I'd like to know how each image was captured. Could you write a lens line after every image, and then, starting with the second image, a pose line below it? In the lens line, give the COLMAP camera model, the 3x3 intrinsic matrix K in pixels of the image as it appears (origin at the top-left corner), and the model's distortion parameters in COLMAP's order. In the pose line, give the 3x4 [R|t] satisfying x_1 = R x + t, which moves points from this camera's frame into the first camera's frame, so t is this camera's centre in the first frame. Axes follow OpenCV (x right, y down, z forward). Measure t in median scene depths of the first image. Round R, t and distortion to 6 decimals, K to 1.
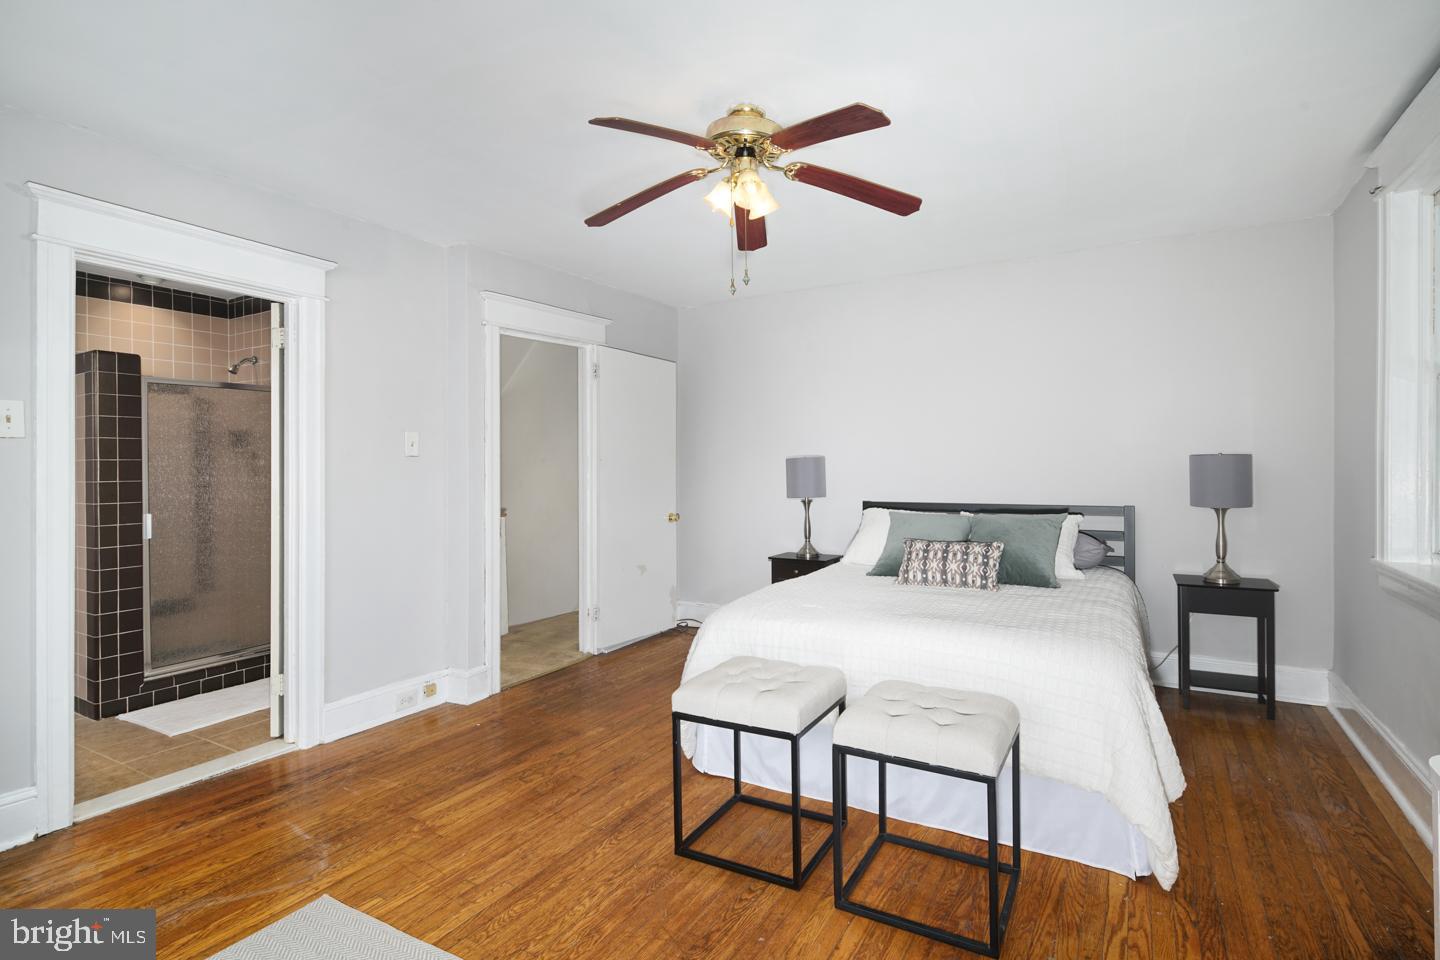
lens RADIAL K [[717.5, 0, 719.8], [0, 717.5, 472.9], [0, 0, 1]] dist [0.000932, 0.000295]
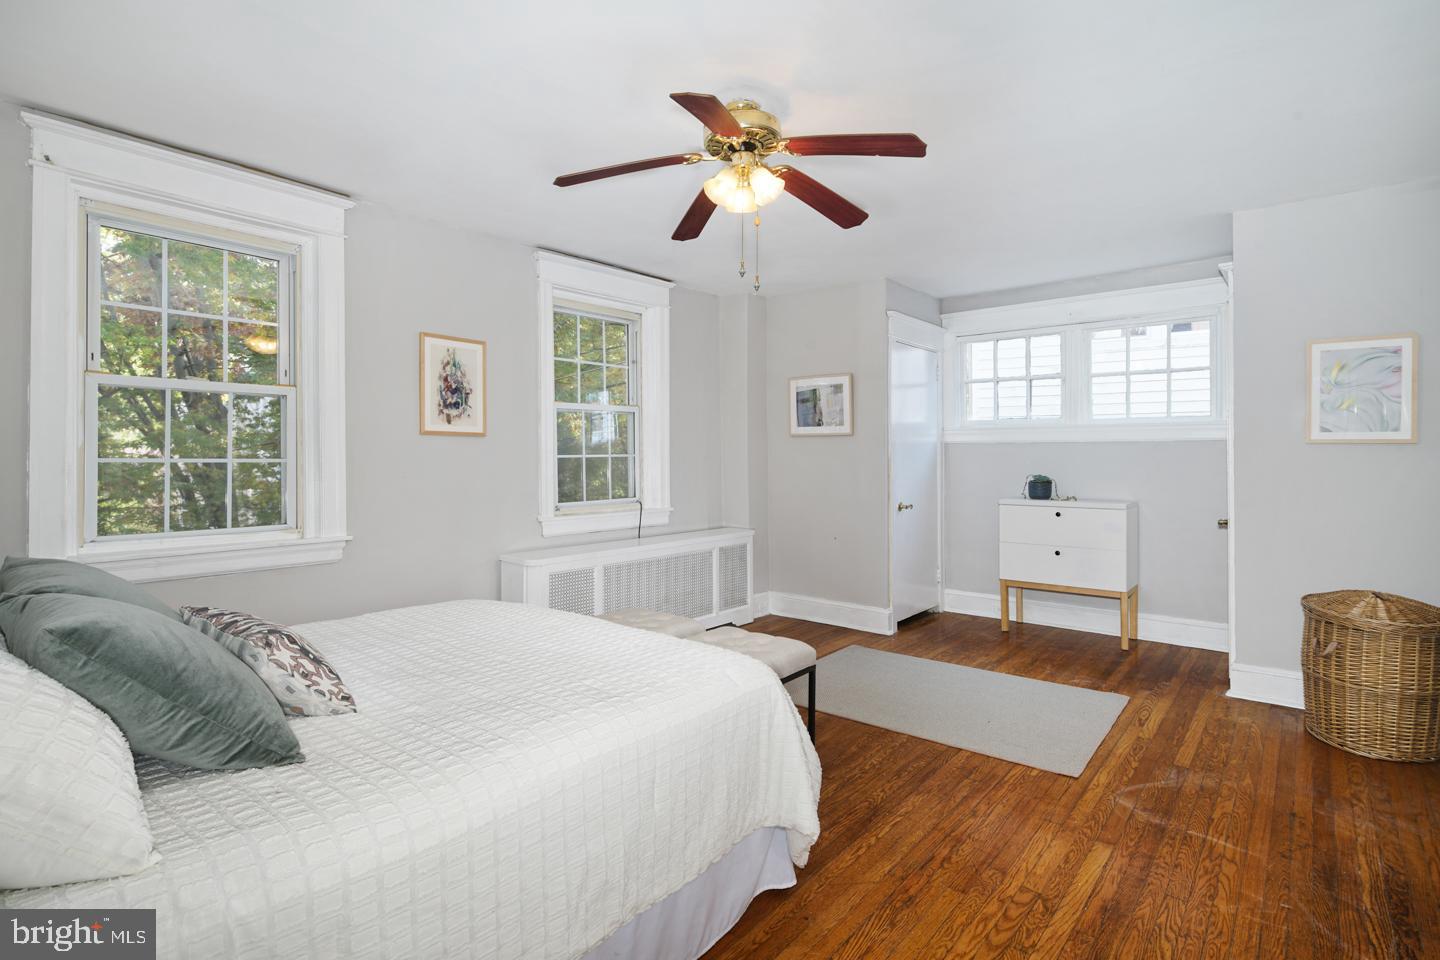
lens RADIAL K [[717.5, 0, 720.9], [0, 717.5, 469.2], [0, 0, 1]] dist [0.000932, 0.000295]
pose [[-0.986949, 0.006725, 0.160892, -0.104903], [0.010974, 0.999614, 0.025540, -0.023057], [-0.160658, 0.026973, -0.986642, 2.208913]]
